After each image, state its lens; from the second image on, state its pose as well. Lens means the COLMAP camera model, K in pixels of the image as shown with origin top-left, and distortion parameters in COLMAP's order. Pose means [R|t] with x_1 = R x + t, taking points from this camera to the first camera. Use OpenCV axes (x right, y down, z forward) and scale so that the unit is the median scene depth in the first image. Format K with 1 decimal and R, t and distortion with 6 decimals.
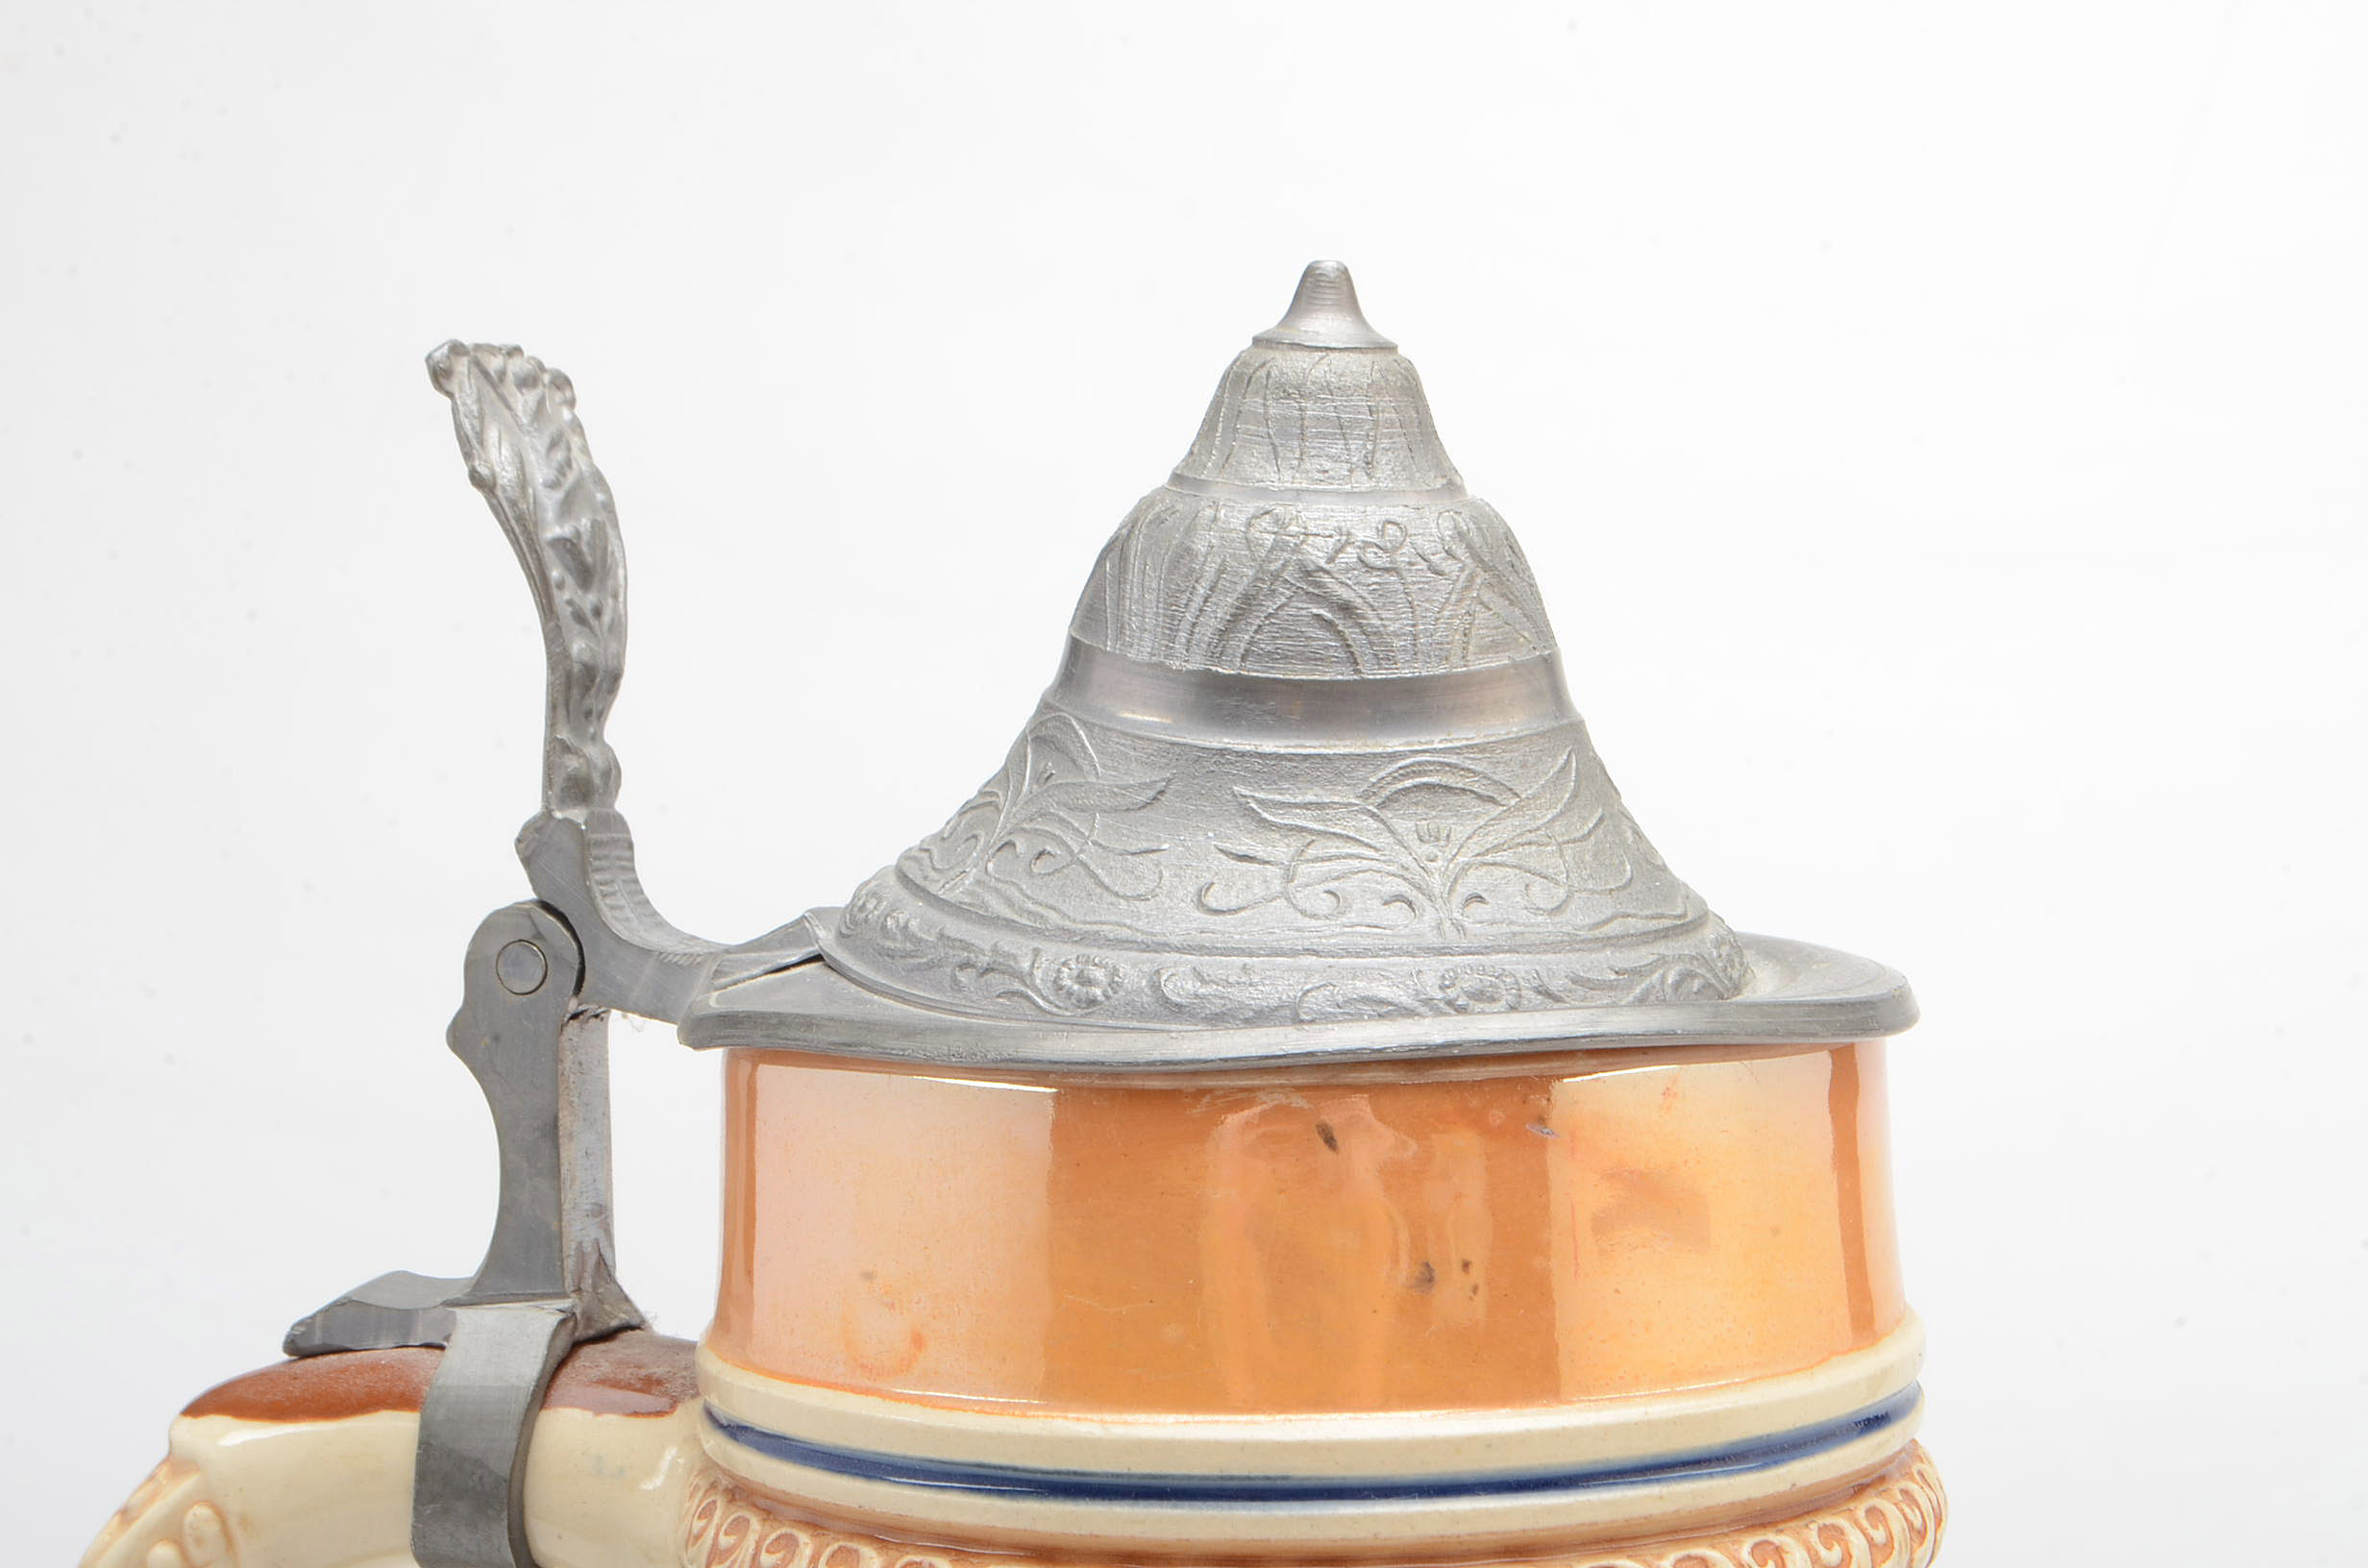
lens RADIAL K [[5444.7, 0, 1191.4], [0, 5444.7, 858.0], [0, 0, 1]] dist [0.105019, -0.646555]
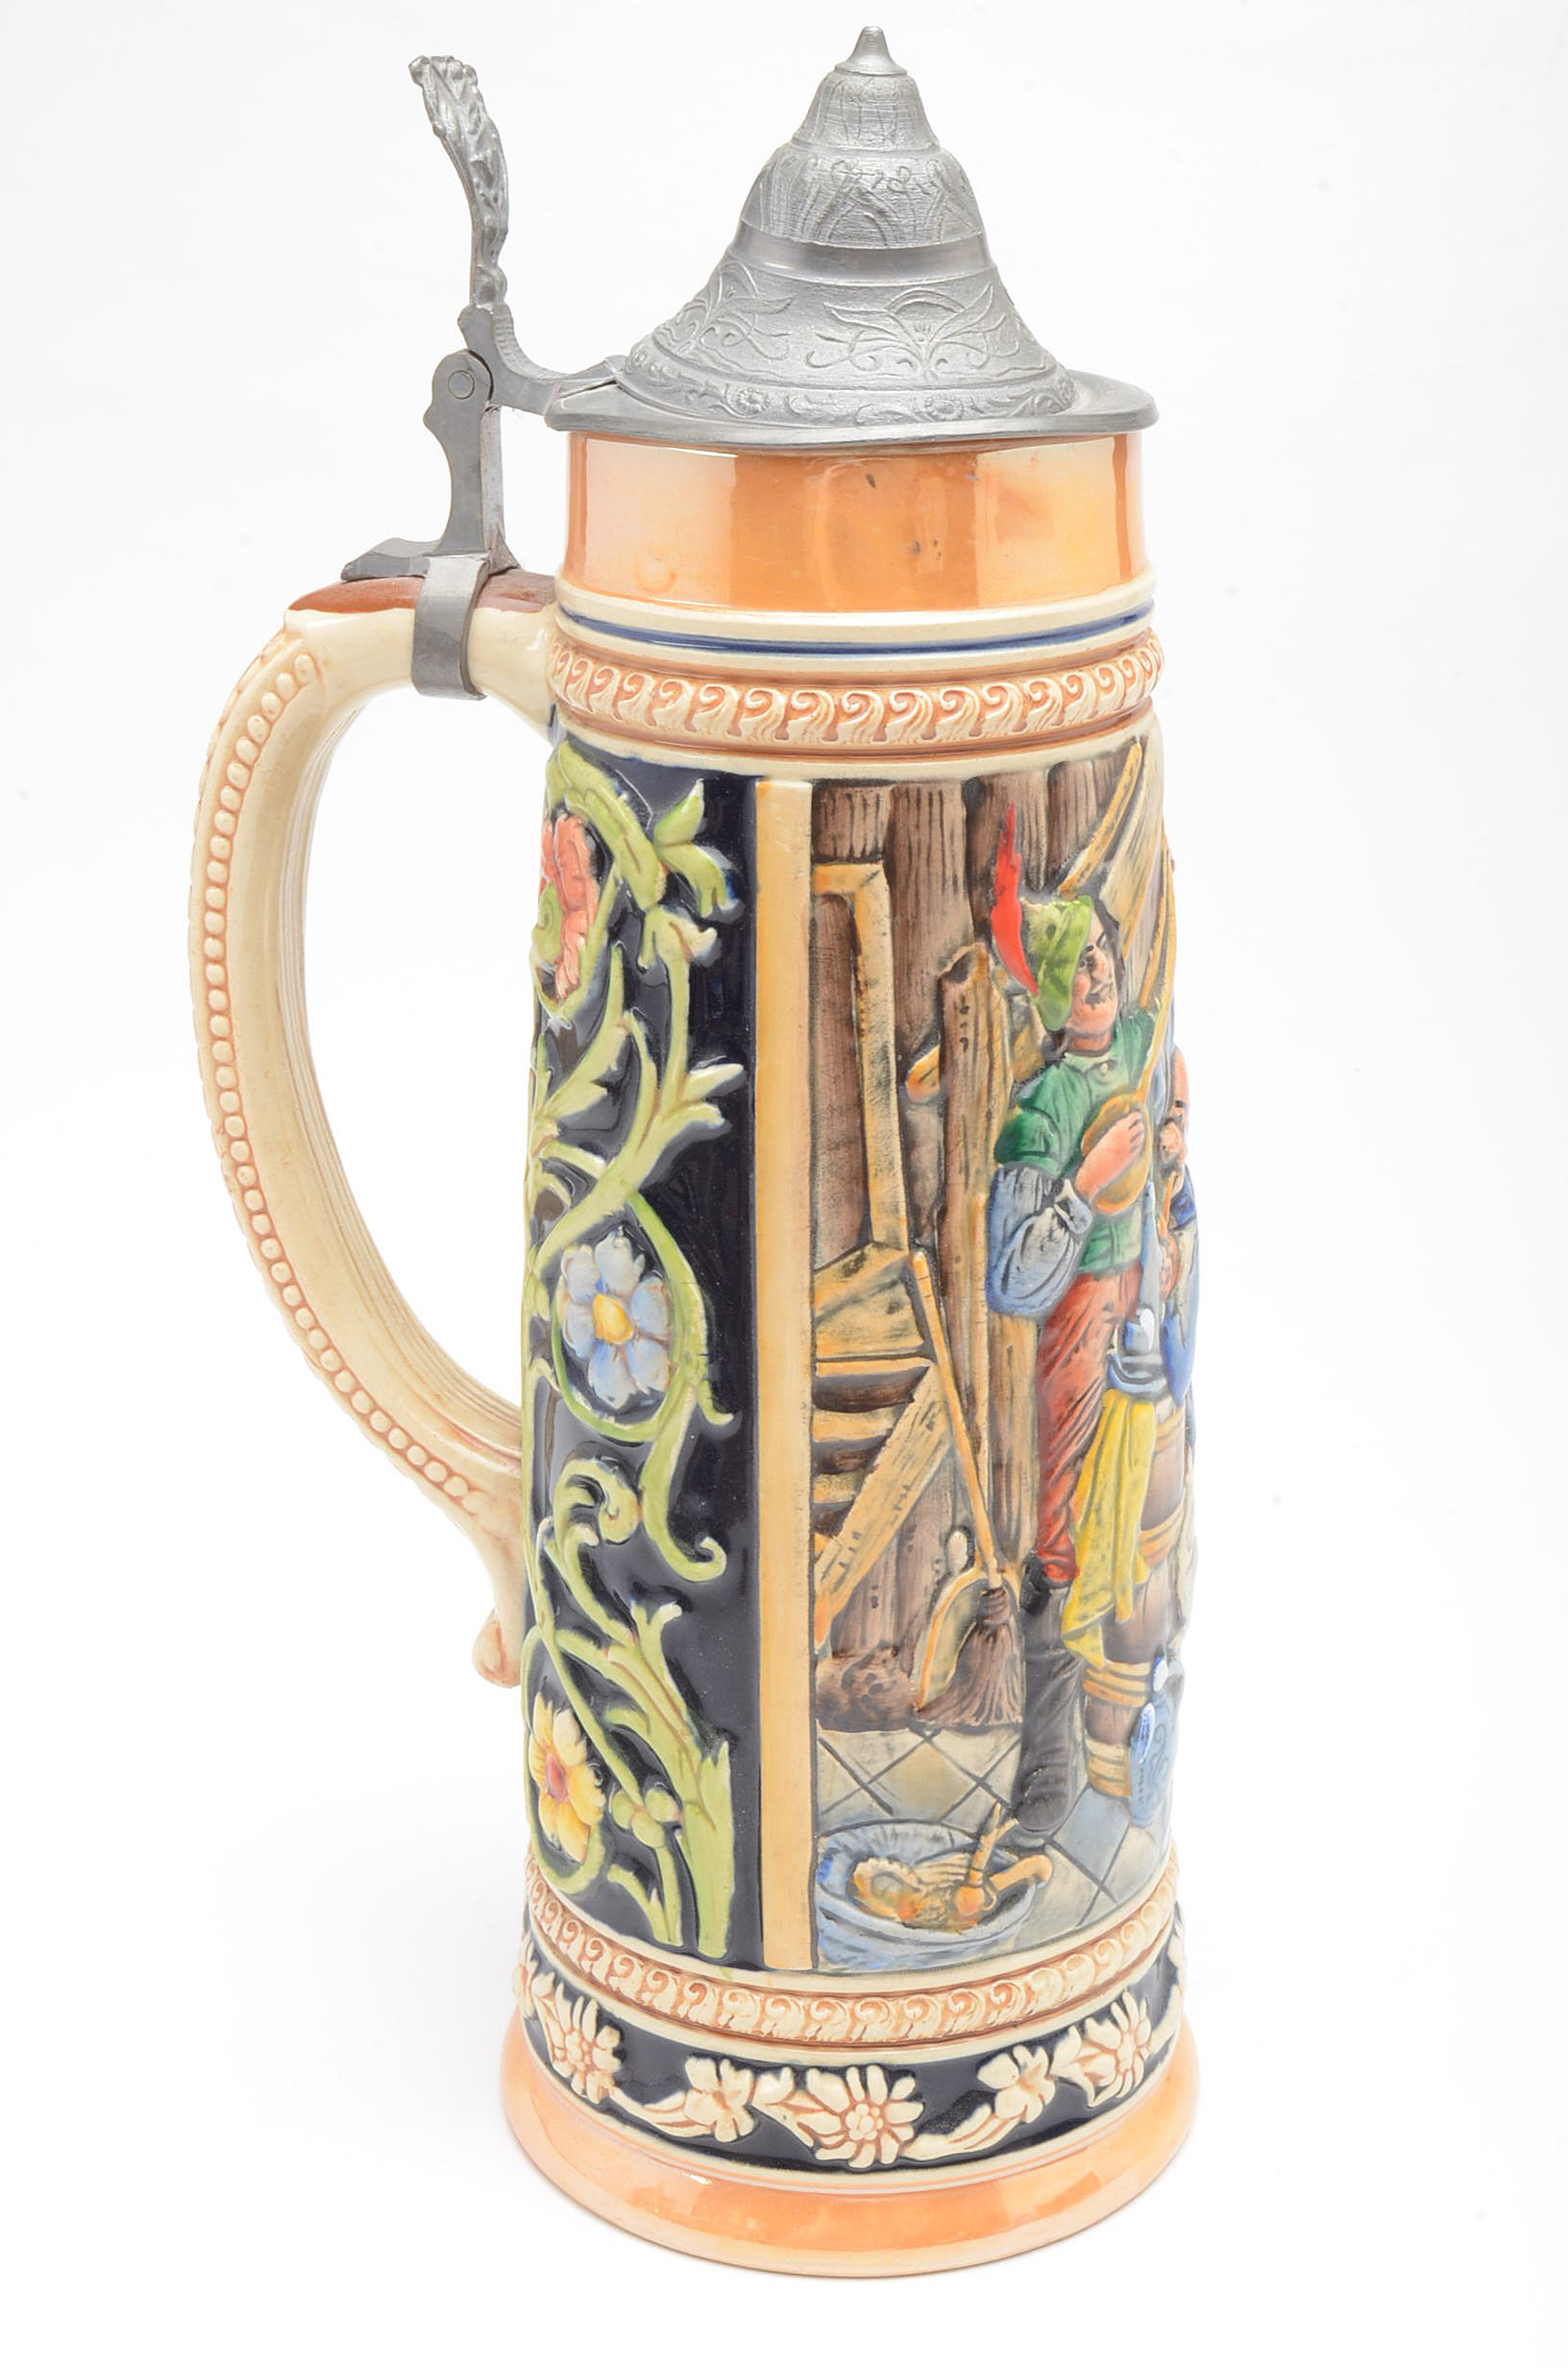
lens RADIAL K [[3930.5, 0, 784.0], [0, 3930.5, 1184.0], [0, 0, 1]] dist [0.006206, -0.007778]
pose [[0.999751, 0.004196, 0.021897, -0.037078], [-0.009375, 0.970206, 0.242100, -0.047917], [-0.020228, -0.242245, 0.970004, -0.489413]]
